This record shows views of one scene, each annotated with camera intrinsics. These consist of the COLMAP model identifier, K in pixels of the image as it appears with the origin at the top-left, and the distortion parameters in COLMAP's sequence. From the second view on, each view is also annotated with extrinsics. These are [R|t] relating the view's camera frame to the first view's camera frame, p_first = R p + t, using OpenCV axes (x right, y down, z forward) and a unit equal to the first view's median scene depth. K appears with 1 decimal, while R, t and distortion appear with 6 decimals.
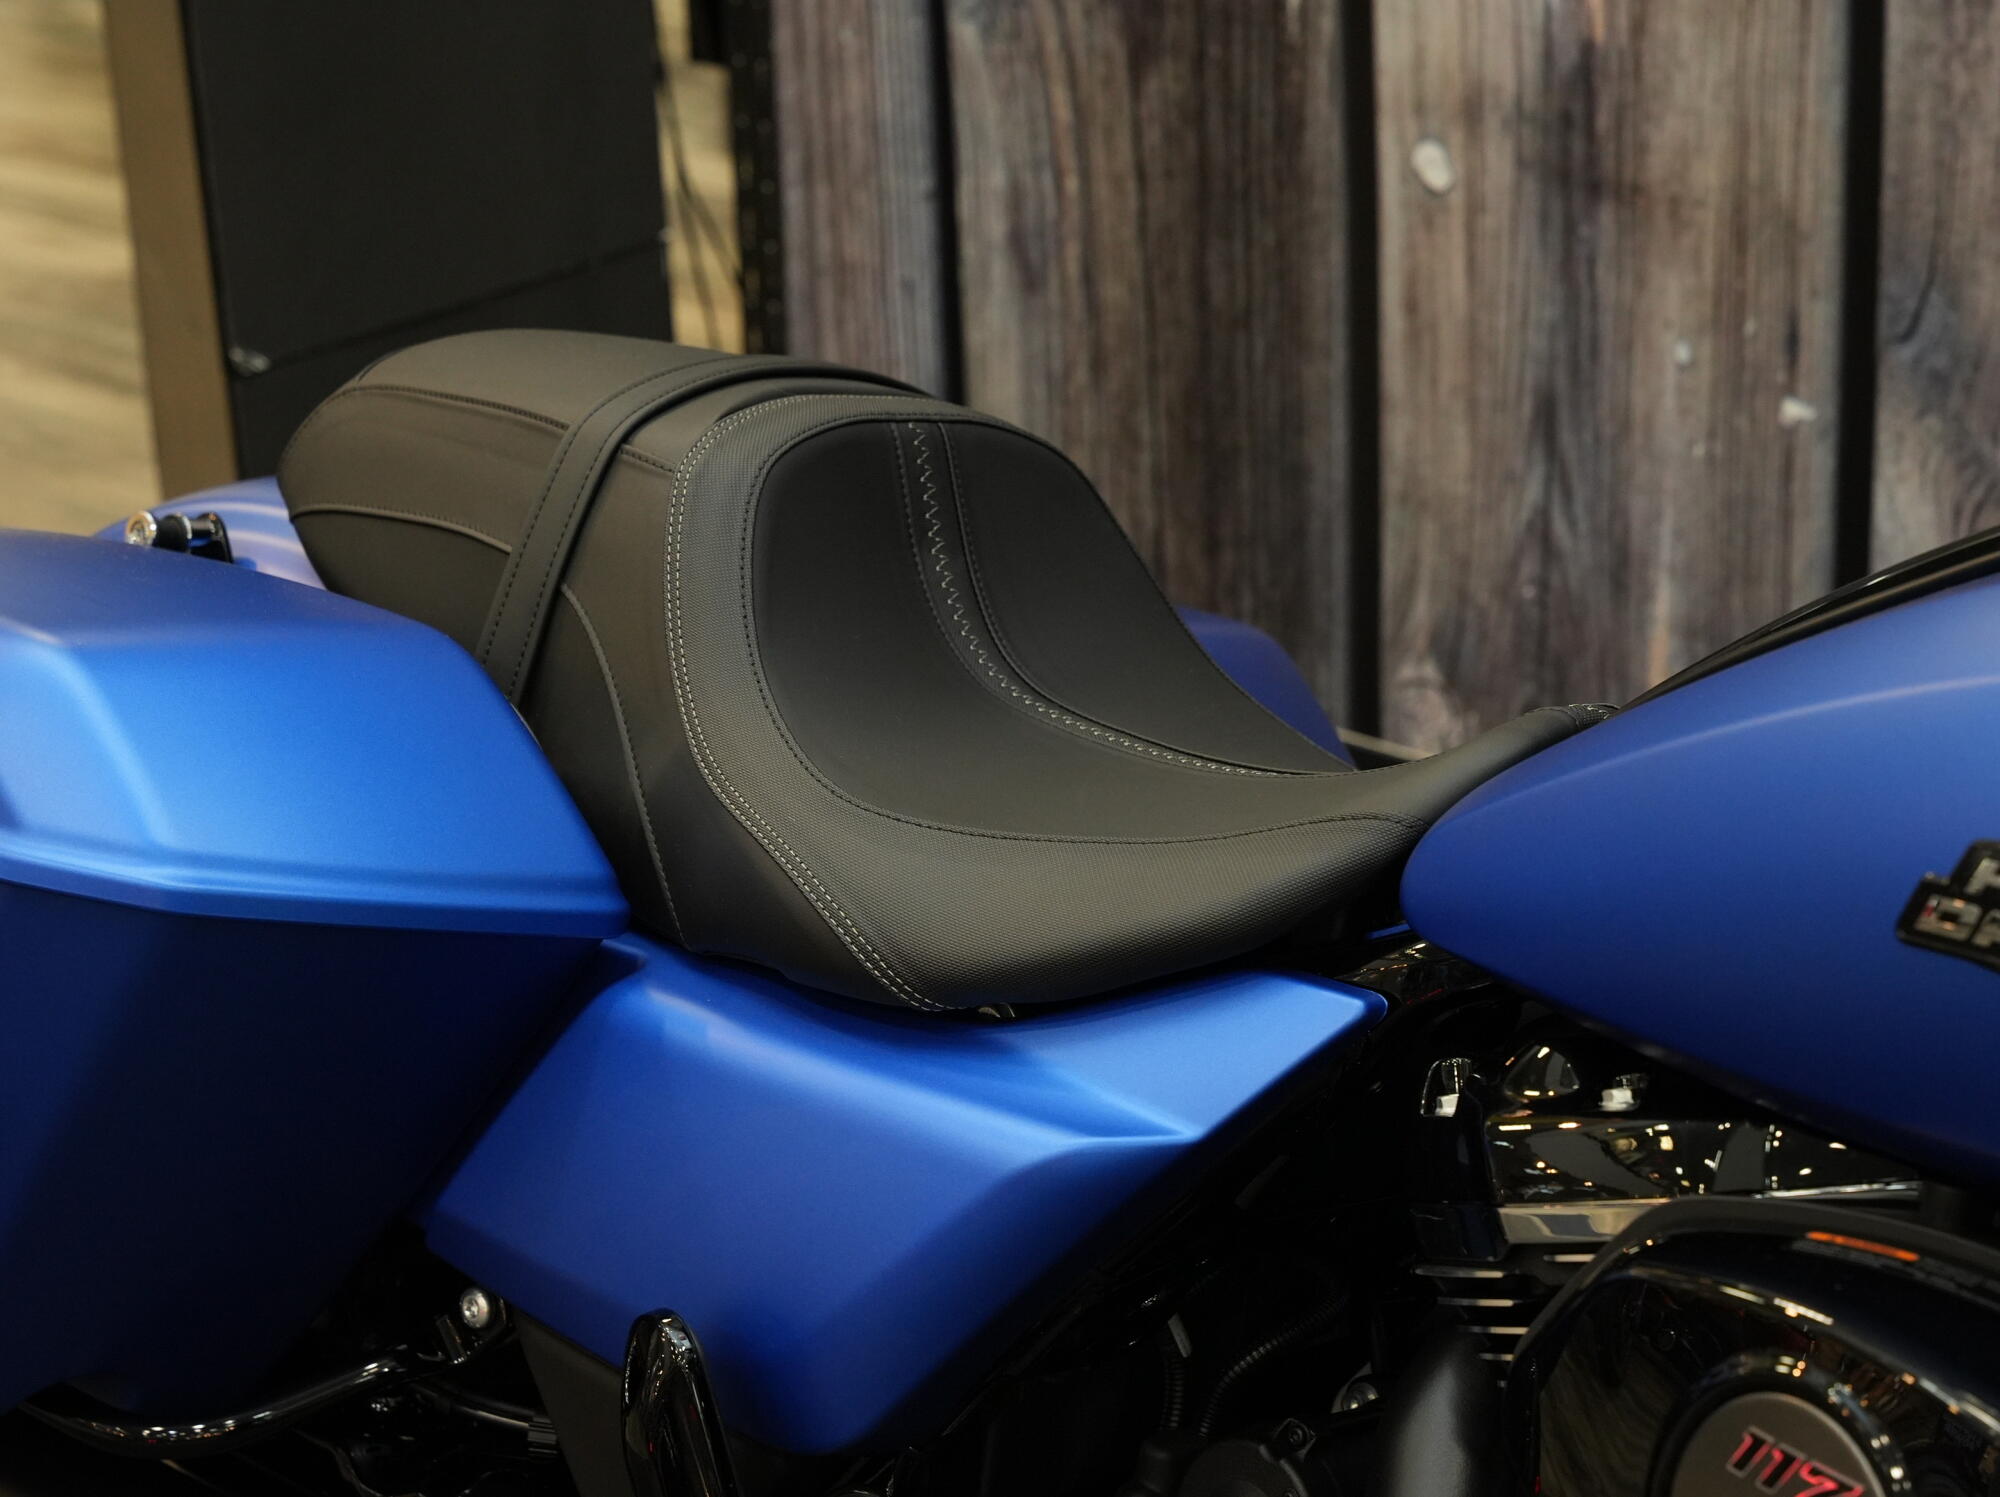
lens RADIAL K [[4375.3, 0, 1000.0], [0, 4375.3, 748.5], [0, 0, 1]] dist [0.011310, 0.319648]
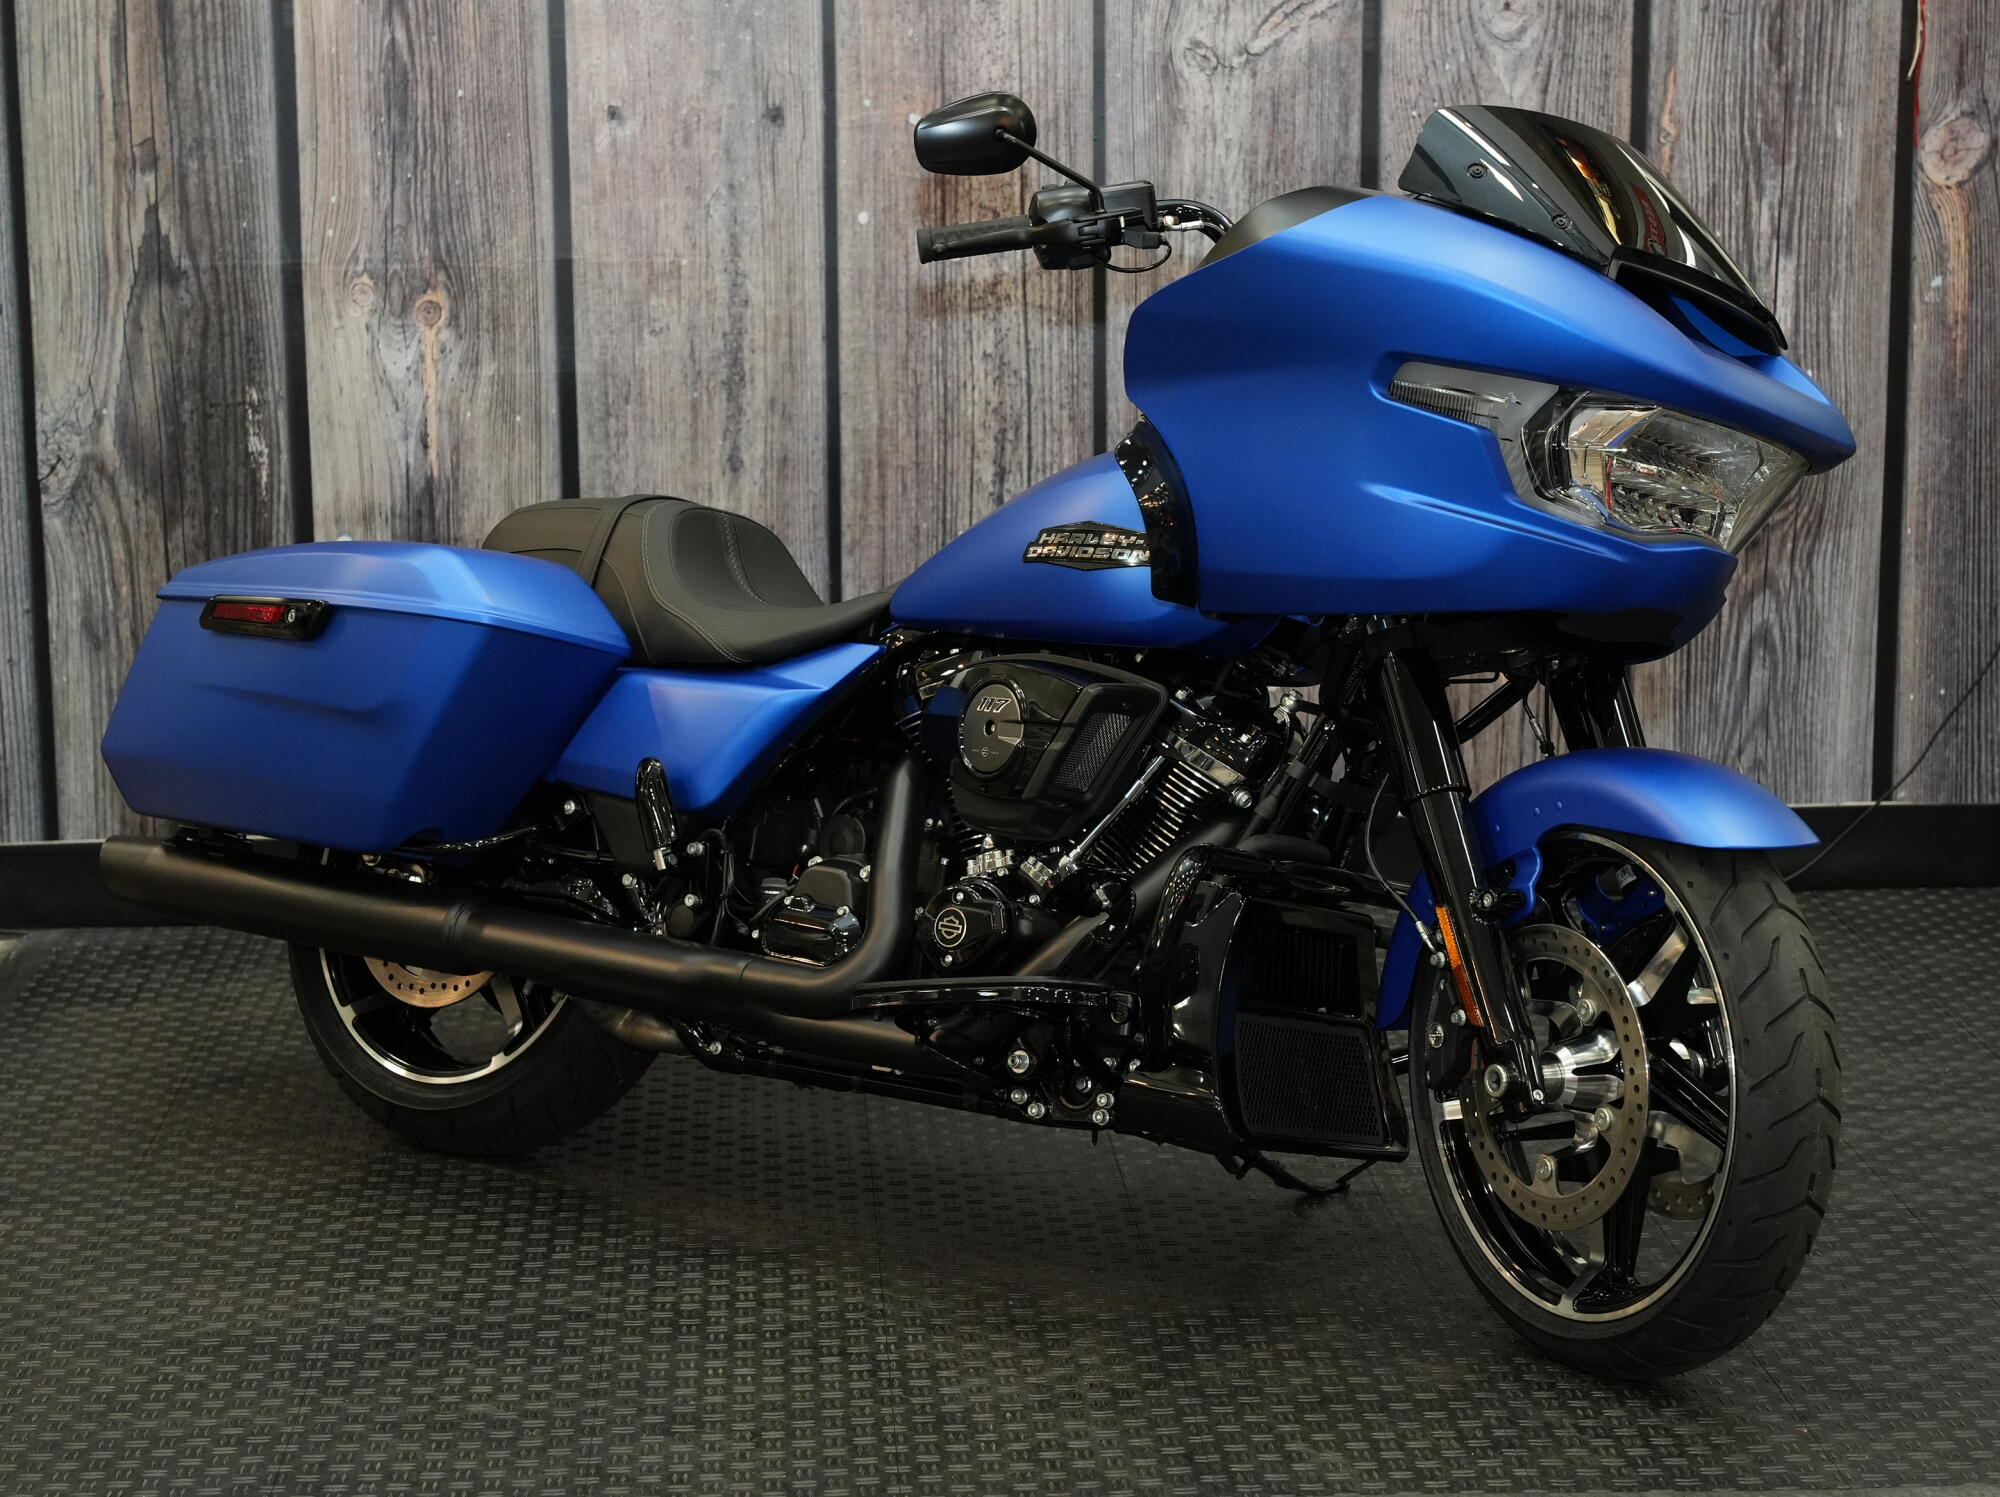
lens RADIAL K [[4375.3, 0, 1000.0], [0, 4375.3, 748.5], [0, 0, 1]] dist [0.011310, 0.319648]
pose [[0.713147, -0.090061, 0.695205, -1.194851], [0.247162, 0.960331, -0.129134, 0.326026], [-0.655997, 0.263920, 0.707117, -0.729574]]
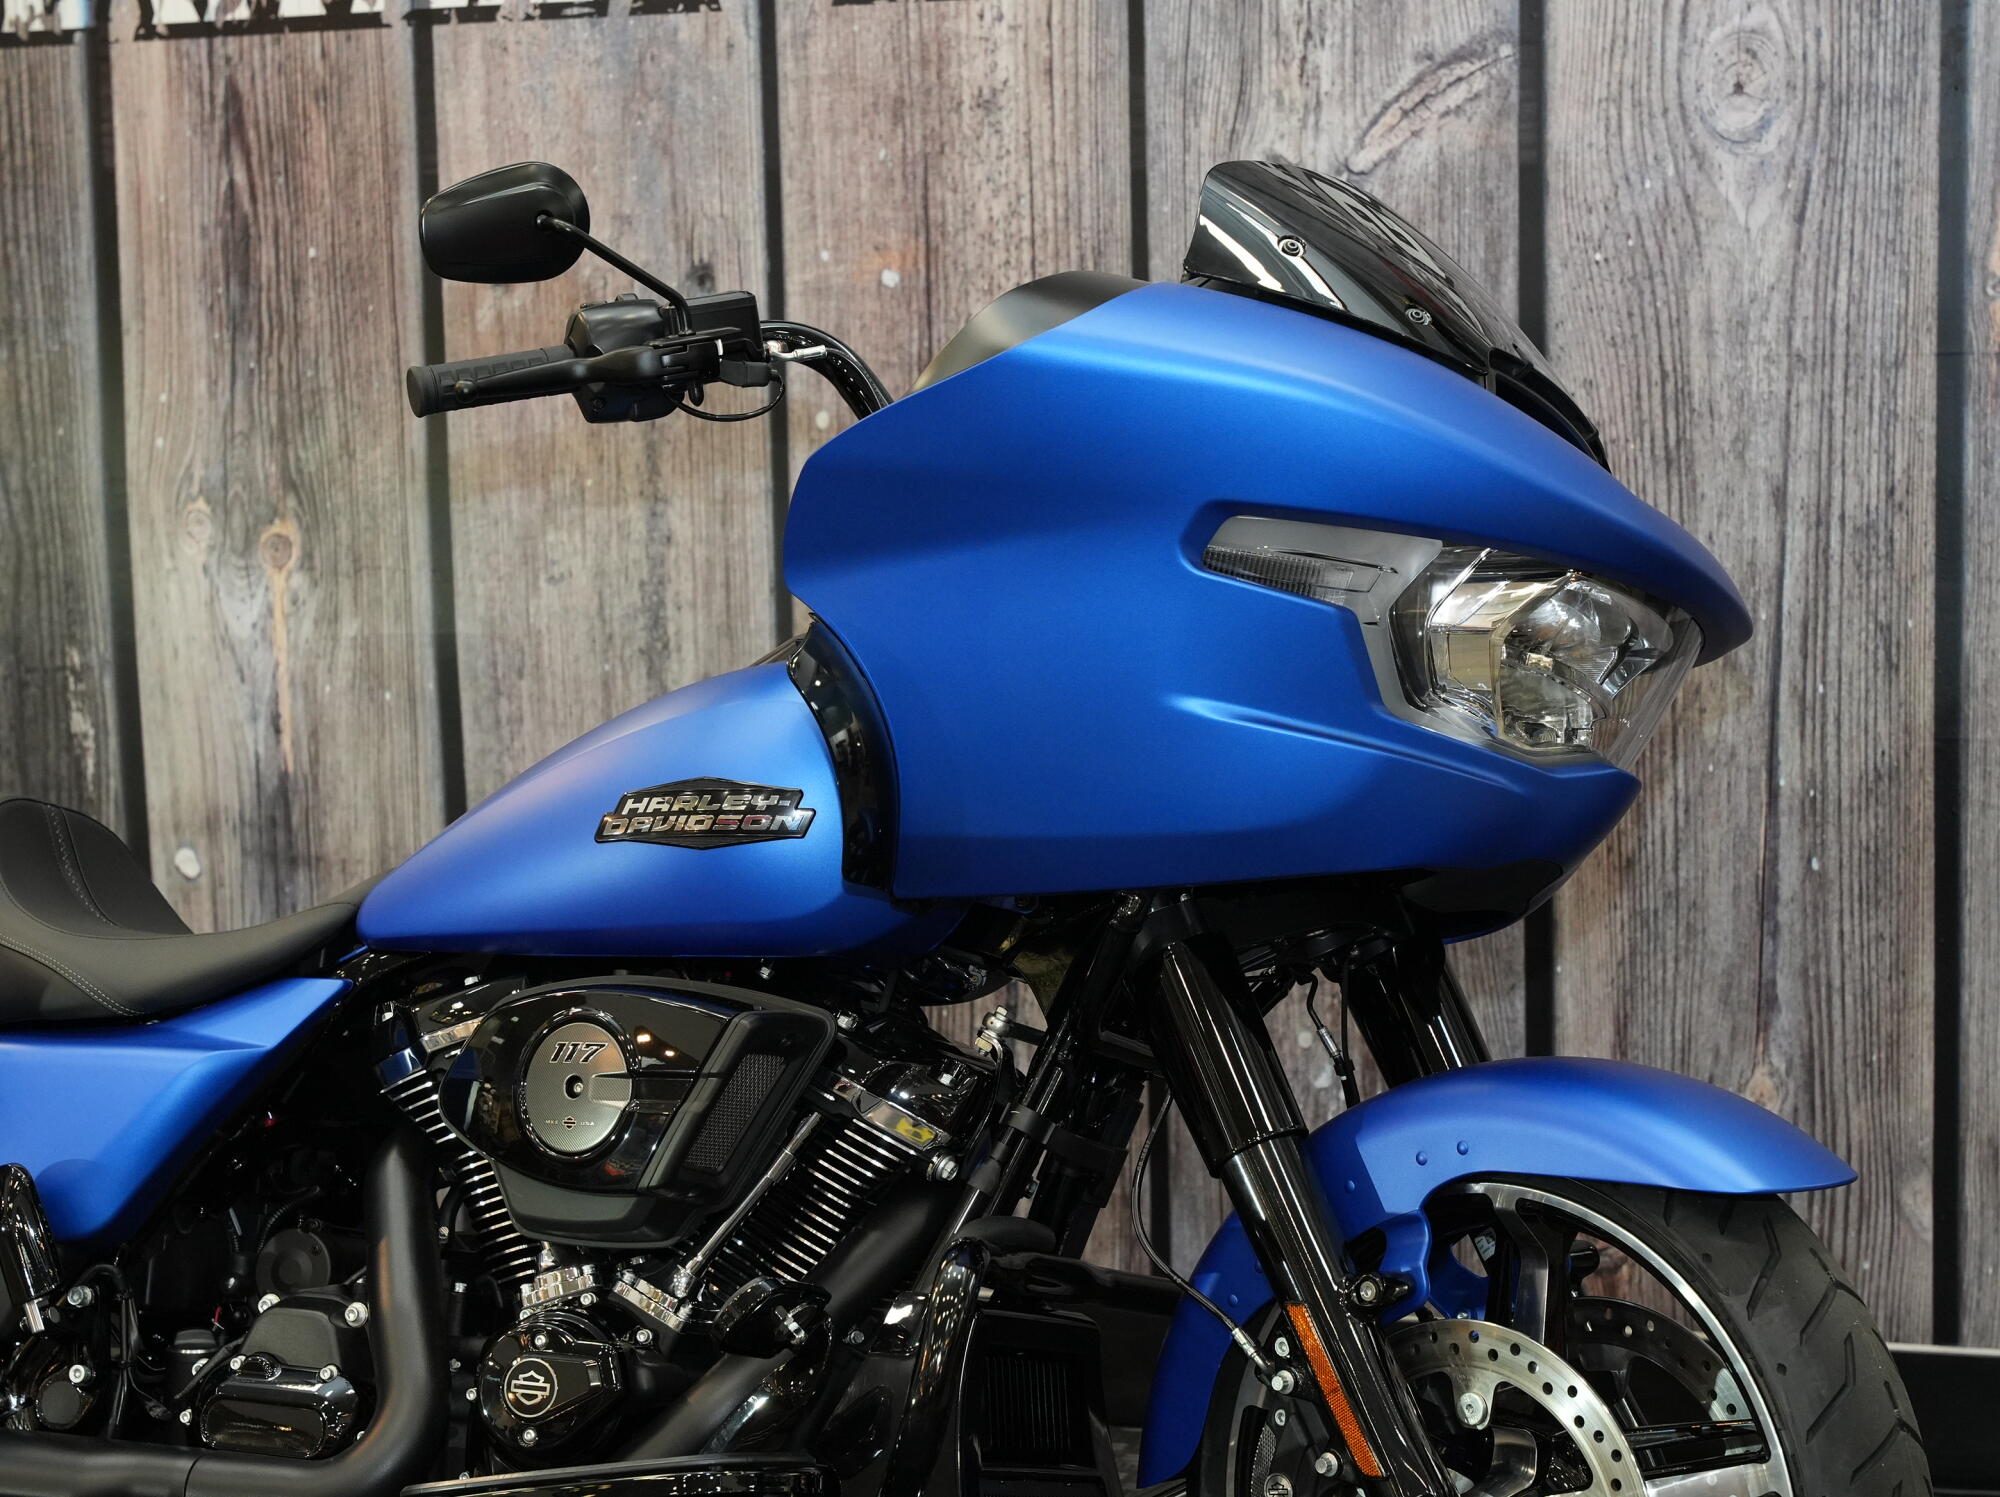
lens RADIAL K [[4375.3, 0, 1000.0], [0, 4375.3, 748.5], [0, 0, 1]] dist [0.011310, 0.319648]
pose [[0.932021, -0.025356, 0.361517, -0.205997], [0.129009, 0.955417, -0.265584, 0.296275], [-0.338665, 0.294169, 0.893740, -0.563748]]
